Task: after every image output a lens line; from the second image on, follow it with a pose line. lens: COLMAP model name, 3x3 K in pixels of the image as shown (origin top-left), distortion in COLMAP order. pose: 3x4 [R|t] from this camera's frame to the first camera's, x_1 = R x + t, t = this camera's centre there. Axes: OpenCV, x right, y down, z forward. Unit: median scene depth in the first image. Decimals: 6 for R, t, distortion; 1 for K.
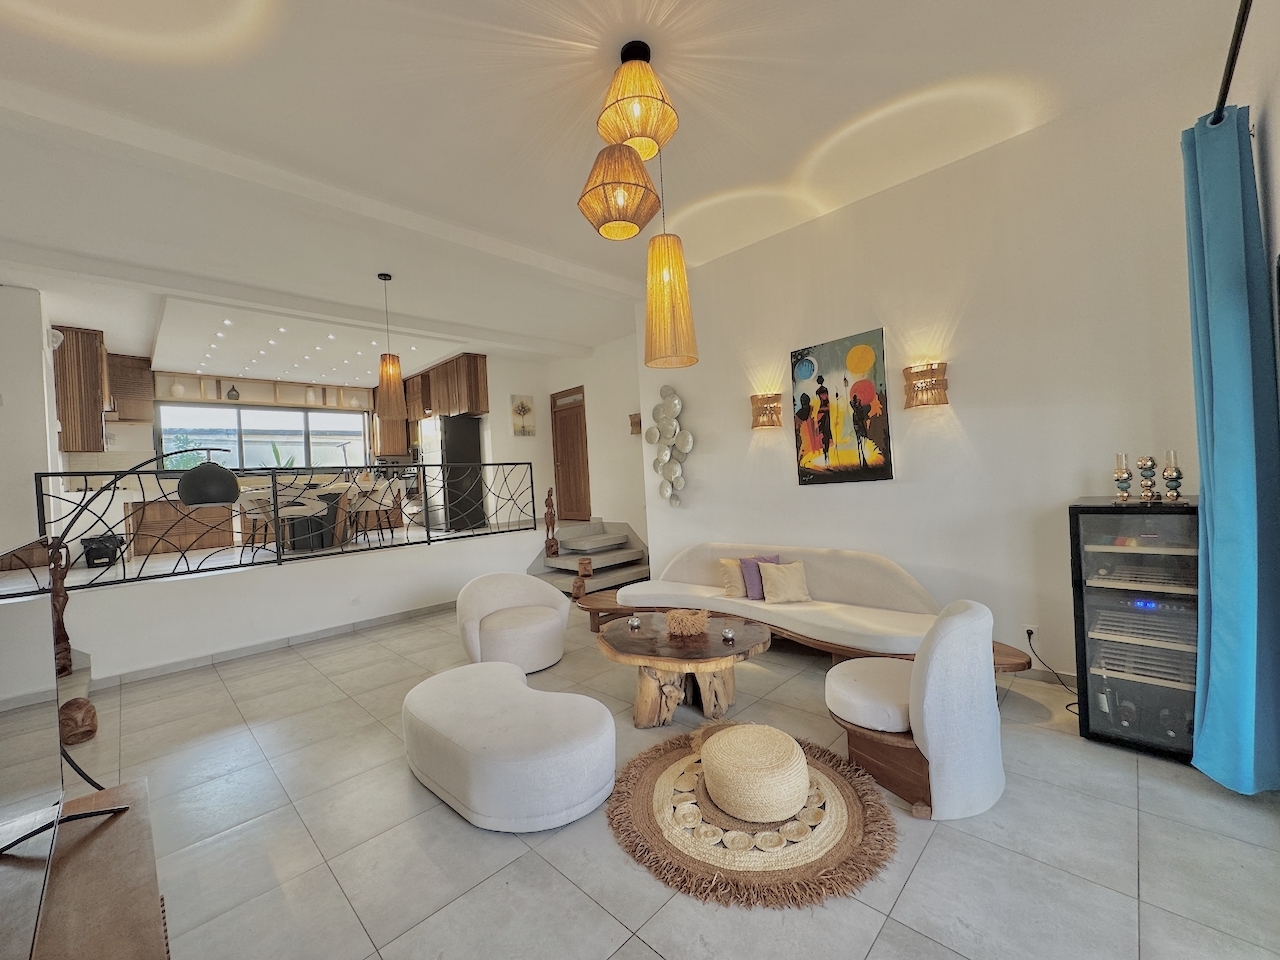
lens RADIAL K [[516.7, 0, 656.8], [0, 516.7, 483.9], [0, 0, 1]] dist [-0.001151, 0.000332]
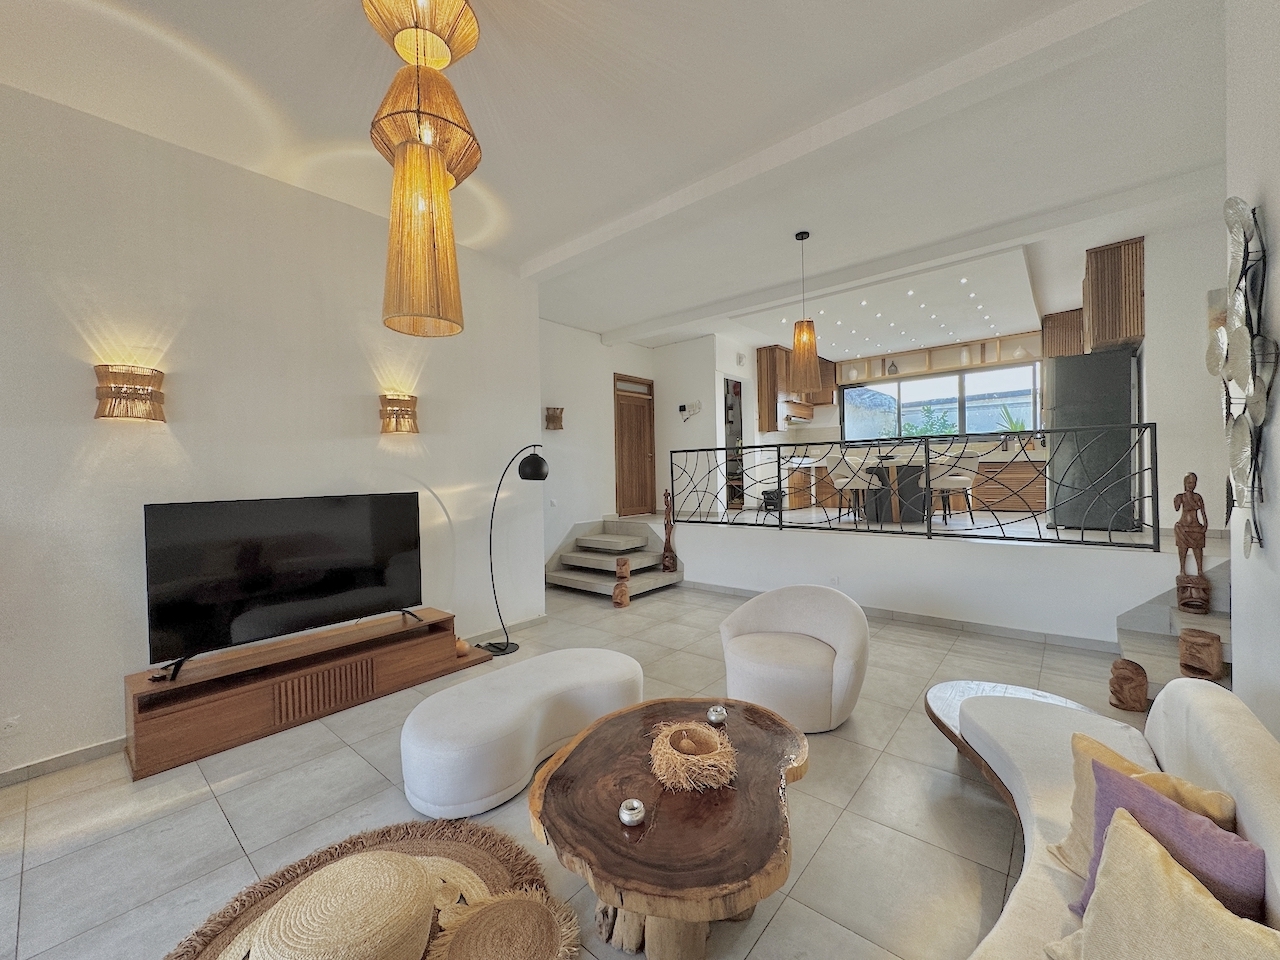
lens RADIAL K [[516.7, 0, 628.5], [0, 516.7, 478.7], [0, 0, 1]] dist [-0.001151, 0.000332]
pose [[0.031307, 0.068611, -0.997152, 0.249295], [0.007606, 0.997596, 0.068880, -0.023716], [0.999481, -0.009741, 0.030710, 0.404338]]
